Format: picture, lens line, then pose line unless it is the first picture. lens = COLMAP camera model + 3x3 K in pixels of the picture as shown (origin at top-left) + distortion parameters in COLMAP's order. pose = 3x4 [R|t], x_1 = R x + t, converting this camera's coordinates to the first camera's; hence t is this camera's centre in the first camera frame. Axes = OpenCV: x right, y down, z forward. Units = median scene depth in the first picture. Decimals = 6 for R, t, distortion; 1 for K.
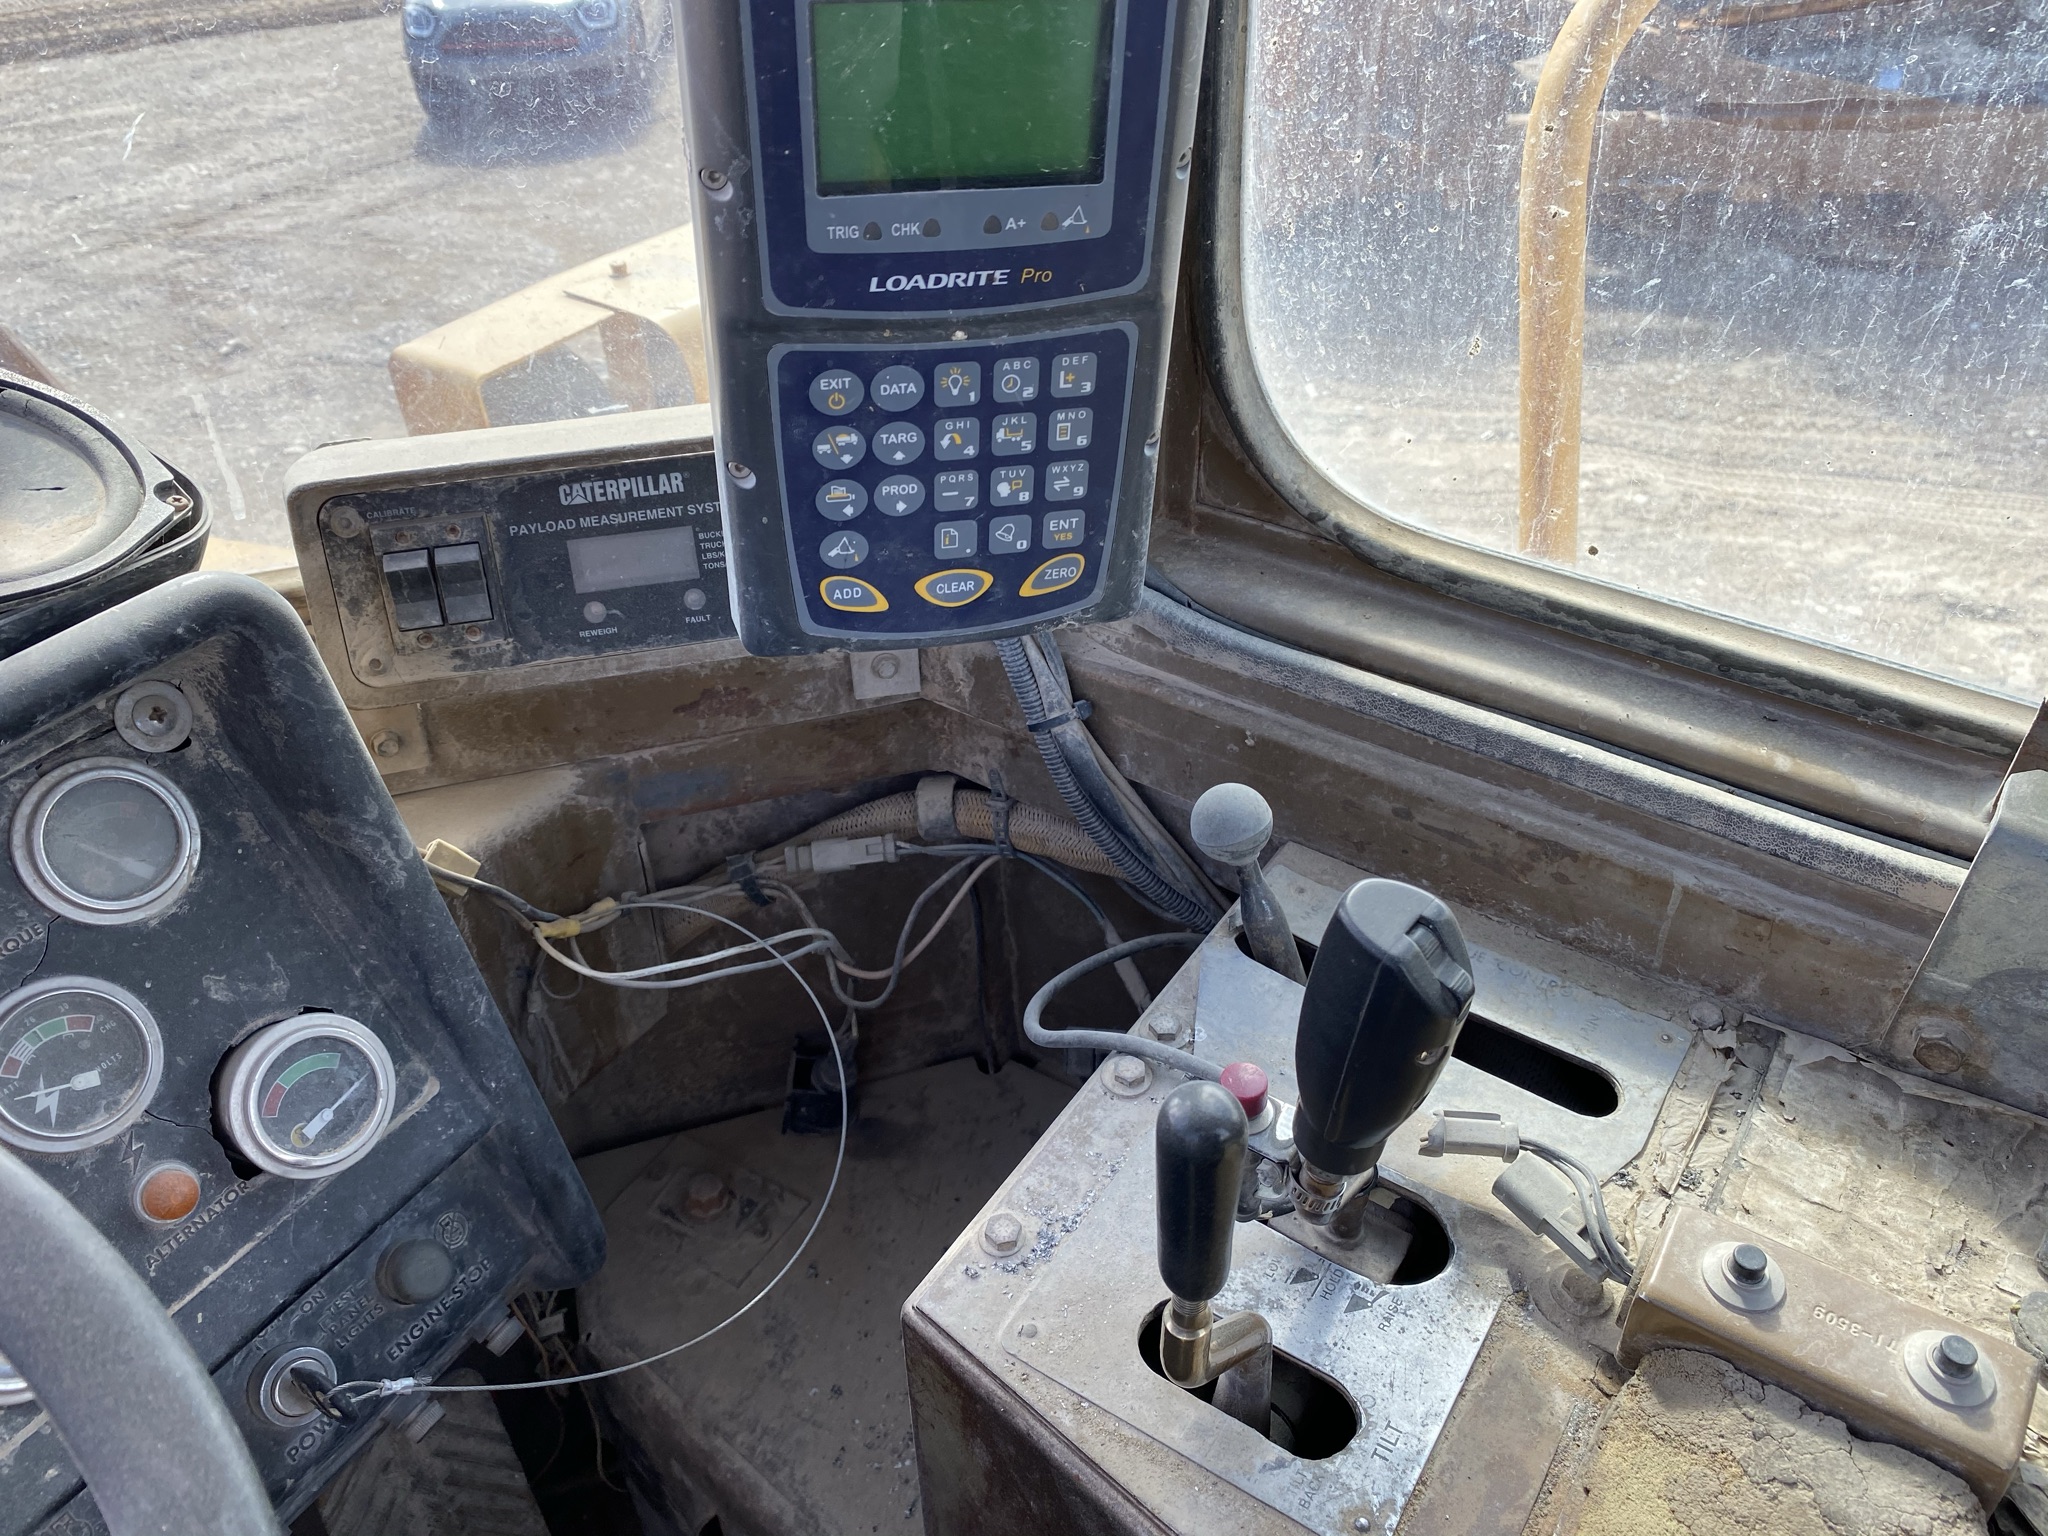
lens RADIAL K [[1561.6, 0, 1004.4], [0, 1561.6, 758.4], [0, 0, 1]] dist [0.052054, -0.056057]
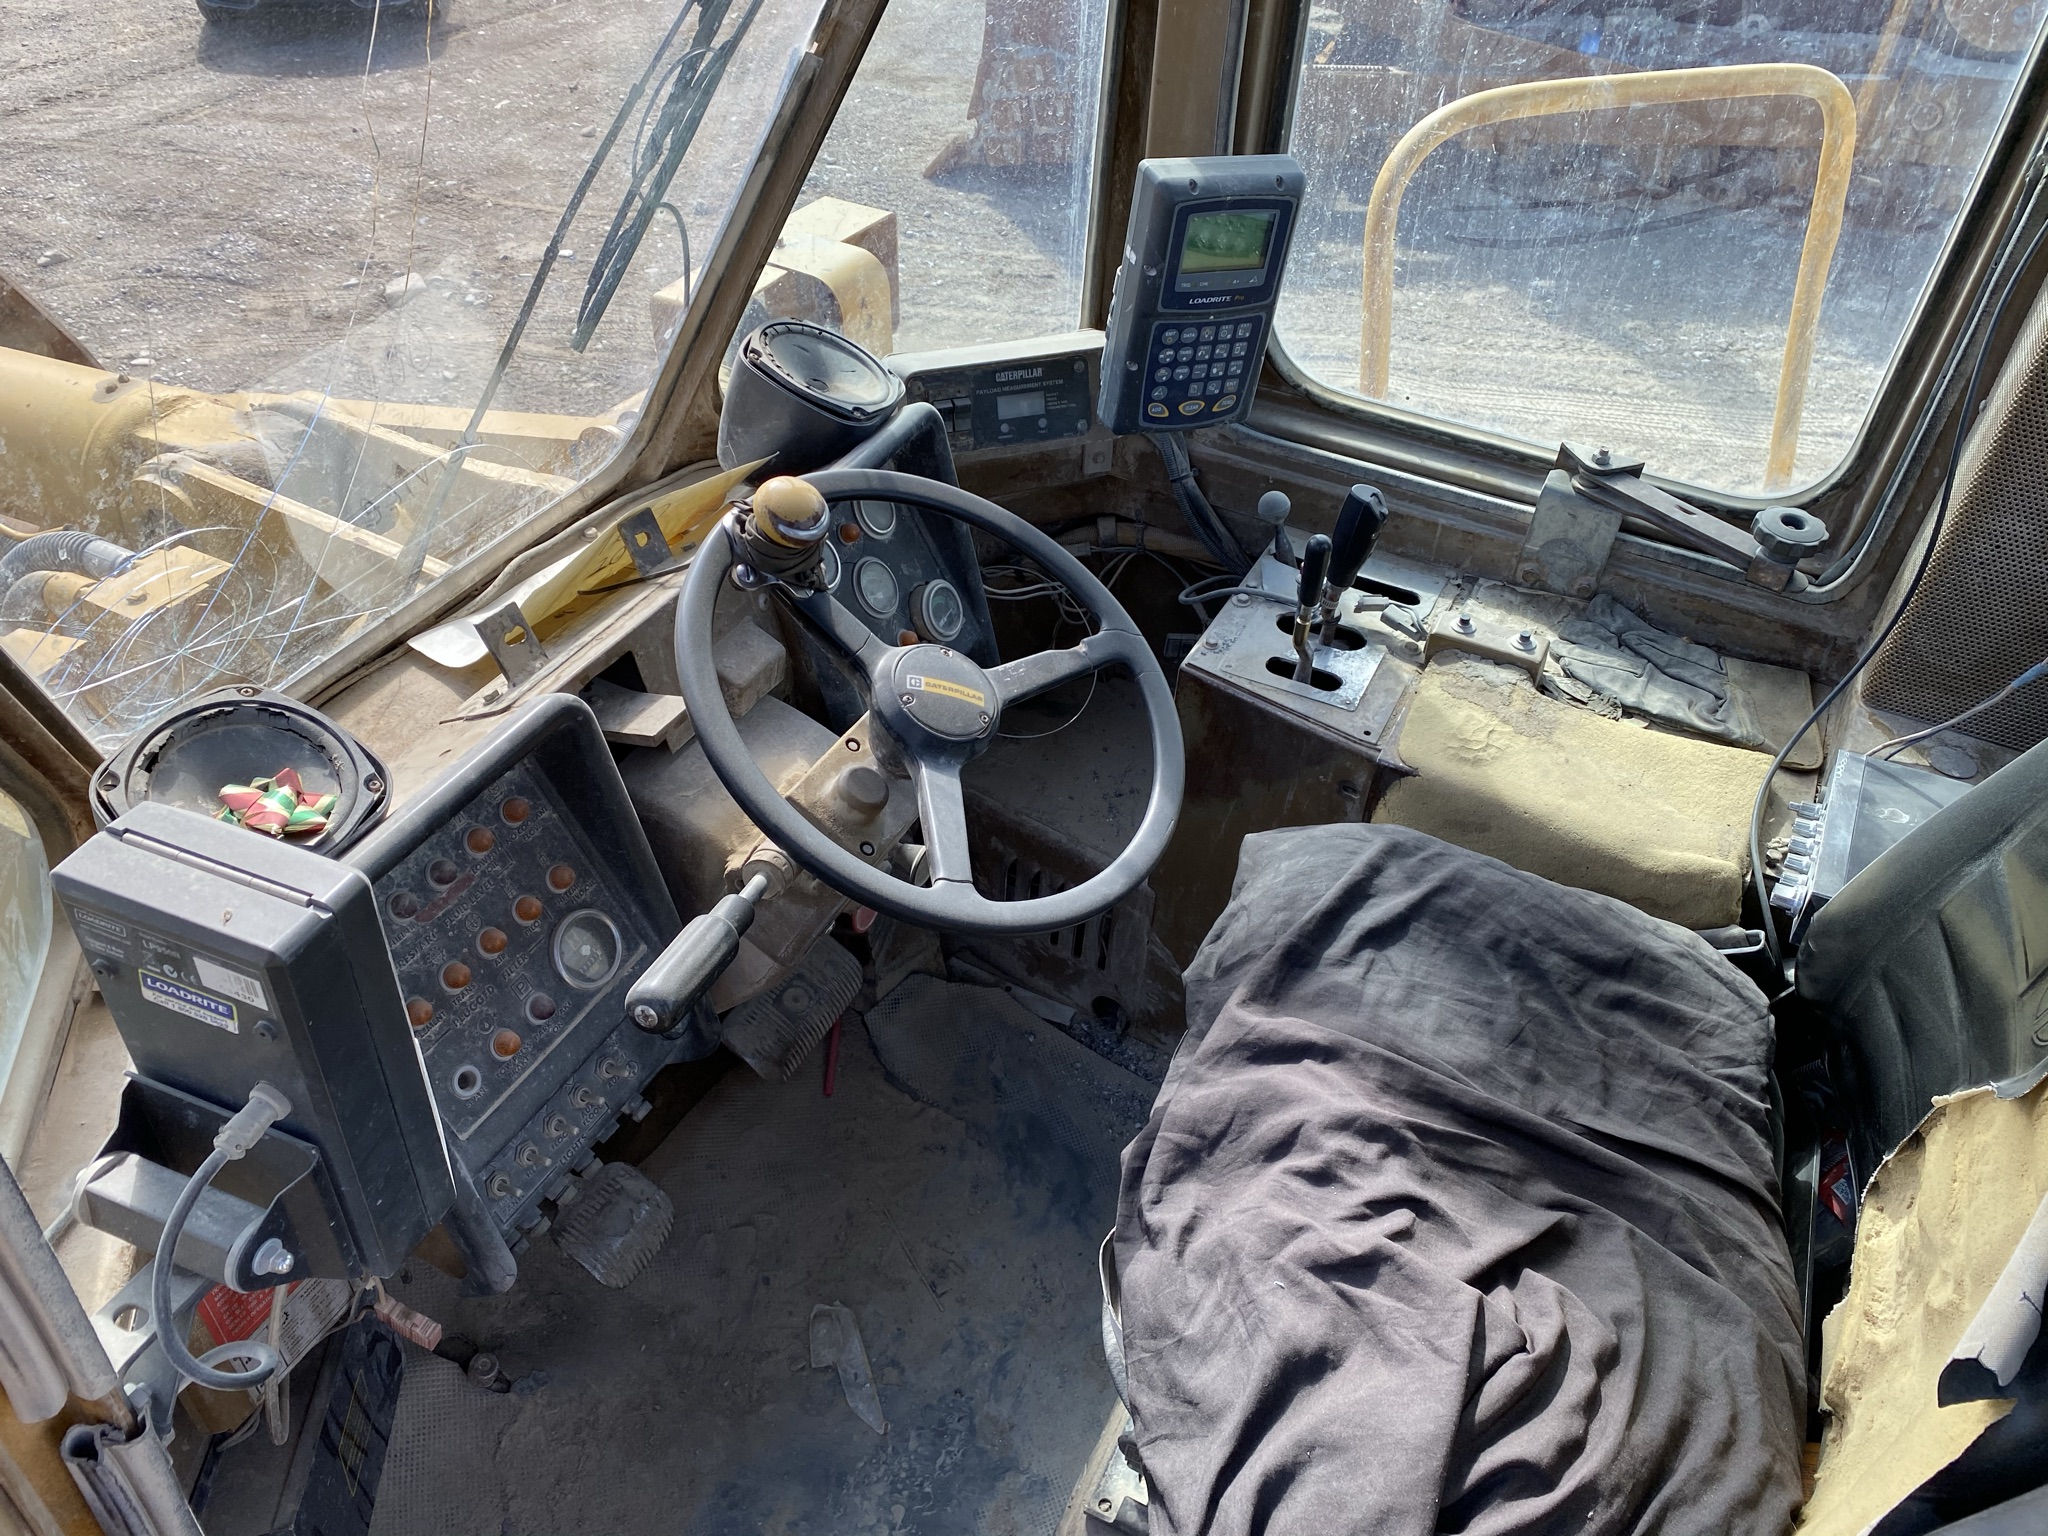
lens RADIAL K [[1561.6, 0, 1004.3], [0, 1561.6, 763.5], [0, 0, 1]] dist [0.052054, -0.056057]
pose [[0.989062, -0.033692, 0.143603, -0.617594], [0.025981, 0.998135, 0.055240, 0.282645], [-0.145197, -0.050905, 0.988092, -1.360786]]
